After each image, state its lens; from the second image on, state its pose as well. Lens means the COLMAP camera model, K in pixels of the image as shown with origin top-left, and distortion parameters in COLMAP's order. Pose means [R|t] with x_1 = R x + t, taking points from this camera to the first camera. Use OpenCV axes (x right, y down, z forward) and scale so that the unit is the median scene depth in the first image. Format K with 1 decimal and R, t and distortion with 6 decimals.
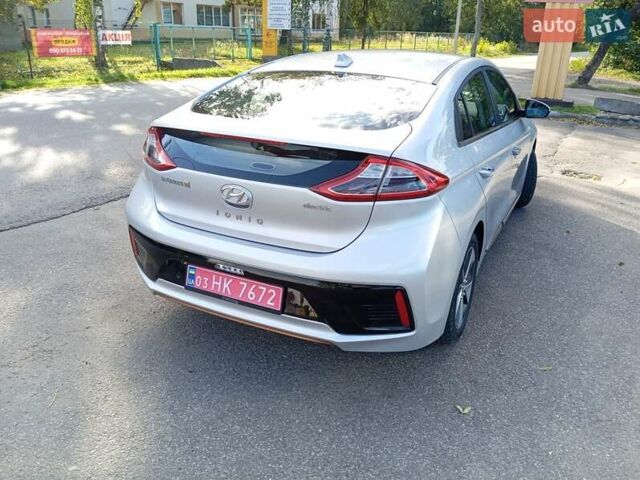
lens RADIAL K [[519.9, 0, 317.6], [0, 519.9, 236.2], [0, 0, 1]] dist [0.075504, -0.154655]
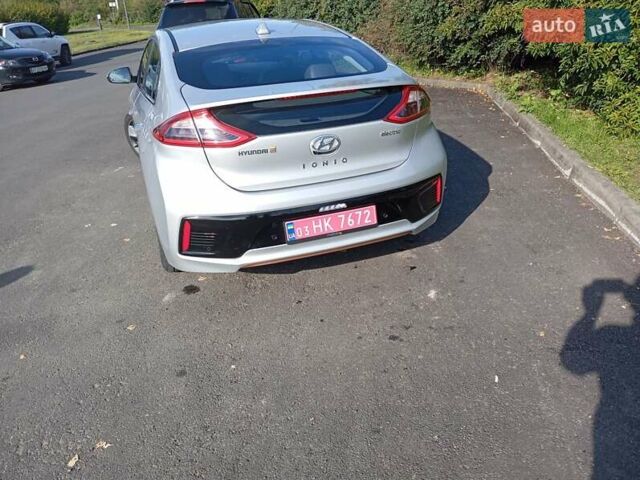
lens RADIAL K [[519.9, 0, 317.6], [0, 519.9, 236.2], [0, 0, 1]] dist [0.075504, -0.154655]
pose [[0.690846, -0.356071, 0.629242, -0.954336], [0.323307, 0.930598, 0.171640, -0.089975], [-0.646687, 0.084862, 0.758020, 0.127792]]
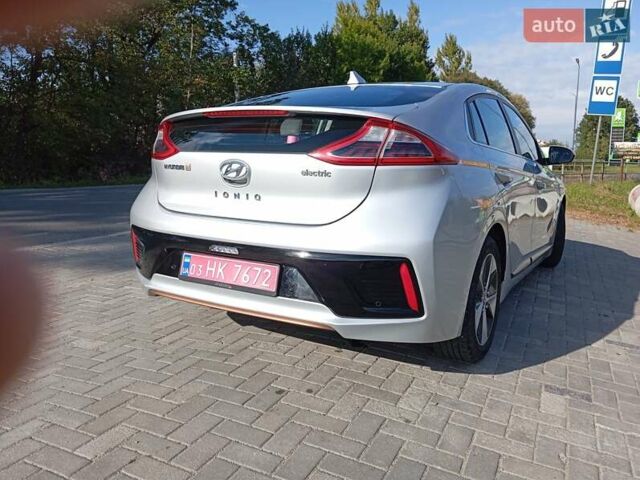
lens RADIAL K [[519.9, 0, 317.6], [0, 519.9, 236.2], [0, 0, 1]] dist [0.075504, -0.154655]
pose [[0.997281, 0.009030, -0.073143, 0.066343], [-0.024844, 0.975565, -0.218300, 0.238296], [0.069385, 0.219524, 0.973137, 0.094139]]
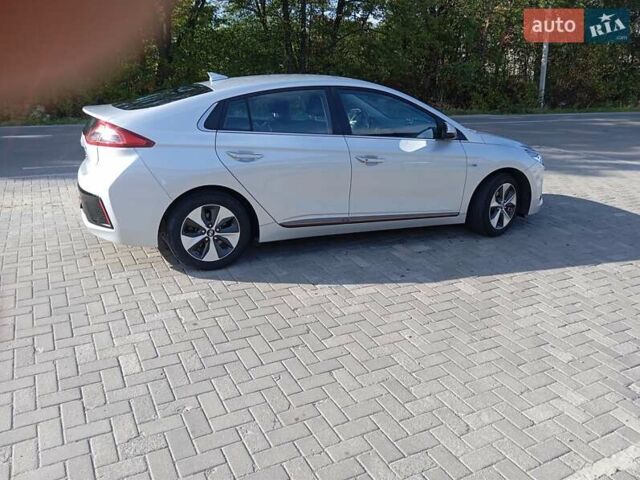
lens RADIAL K [[519.9, 0, 317.6], [0, 519.9, 236.2], [0, 0, 1]] dist [0.075504, -0.154655]
pose [[0.754792, 0.182864, -0.629960, 1.667110], [-0.236133, 0.971720, -0.000855, 0.049220], [0.611989, 0.149400, 0.776627, 0.099862]]
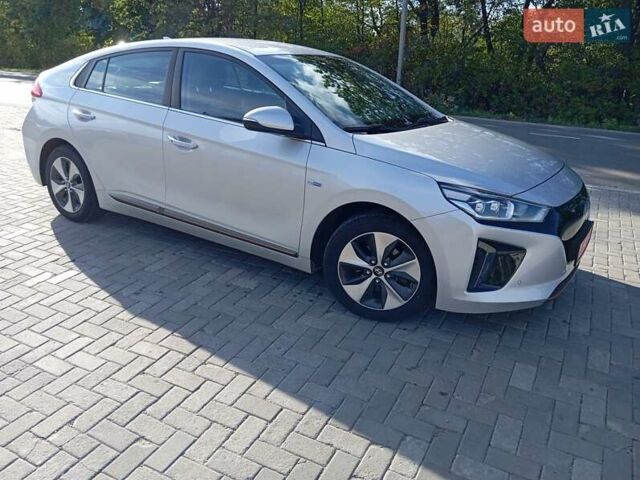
lens RADIAL K [[519.9, 0, 317.6], [0, 519.9, 236.2], [0, 0, 1]] dist [0.075504, -0.154655]
pose [[-0.117236, 0.297916, -0.947366, 1.990485], [-0.398521, 0.859654, 0.319650, -0.644553], [0.909635, 0.415020, 0.017943, 2.018681]]
